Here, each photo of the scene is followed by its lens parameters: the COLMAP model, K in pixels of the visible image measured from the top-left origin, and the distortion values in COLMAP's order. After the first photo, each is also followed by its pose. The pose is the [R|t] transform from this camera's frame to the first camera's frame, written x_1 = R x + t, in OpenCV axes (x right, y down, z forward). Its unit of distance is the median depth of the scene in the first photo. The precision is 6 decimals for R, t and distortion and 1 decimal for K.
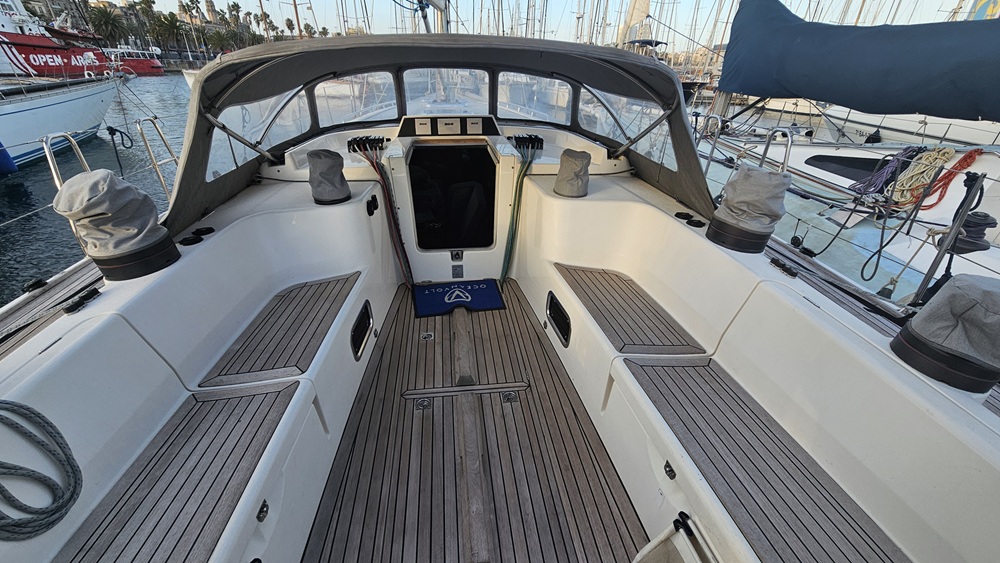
lens RADIAL K [[397.6, 0, 485.7], [0, 397.6, 288.4], [0, 0, 1]] dist [-0.025779, 0.003481]
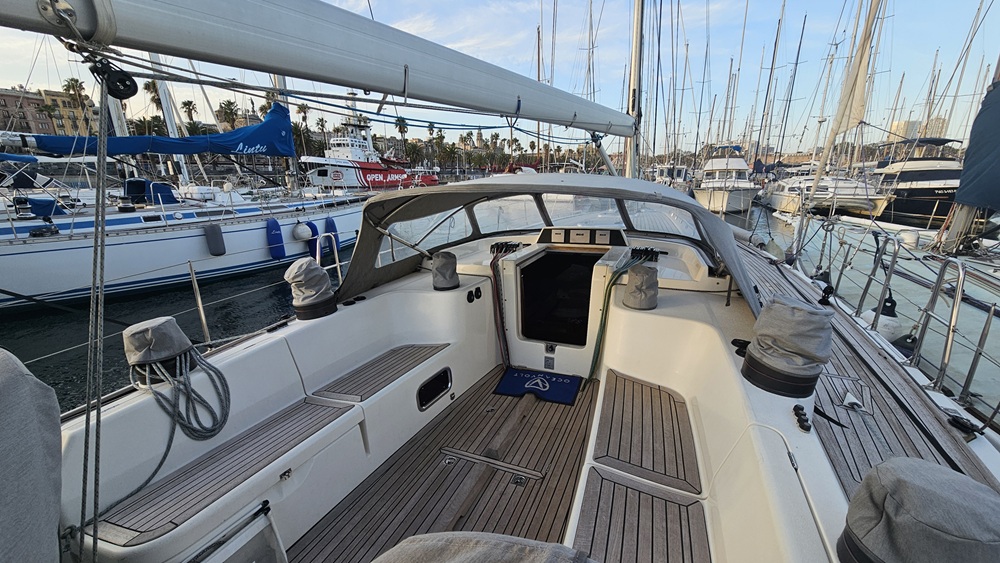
lens RADIAL K [[411.8, 0, 500.0], [0, 411.8, 281.5], [0, 0, 1]] dist [-0.001642, 0.000690]
pose [[0.859019, 0.095245, -0.503006, 0.391340], [-0.214853, 0.958897, -0.185352, -0.020033], [0.464677, 0.267293, 0.844174, -0.086328]]
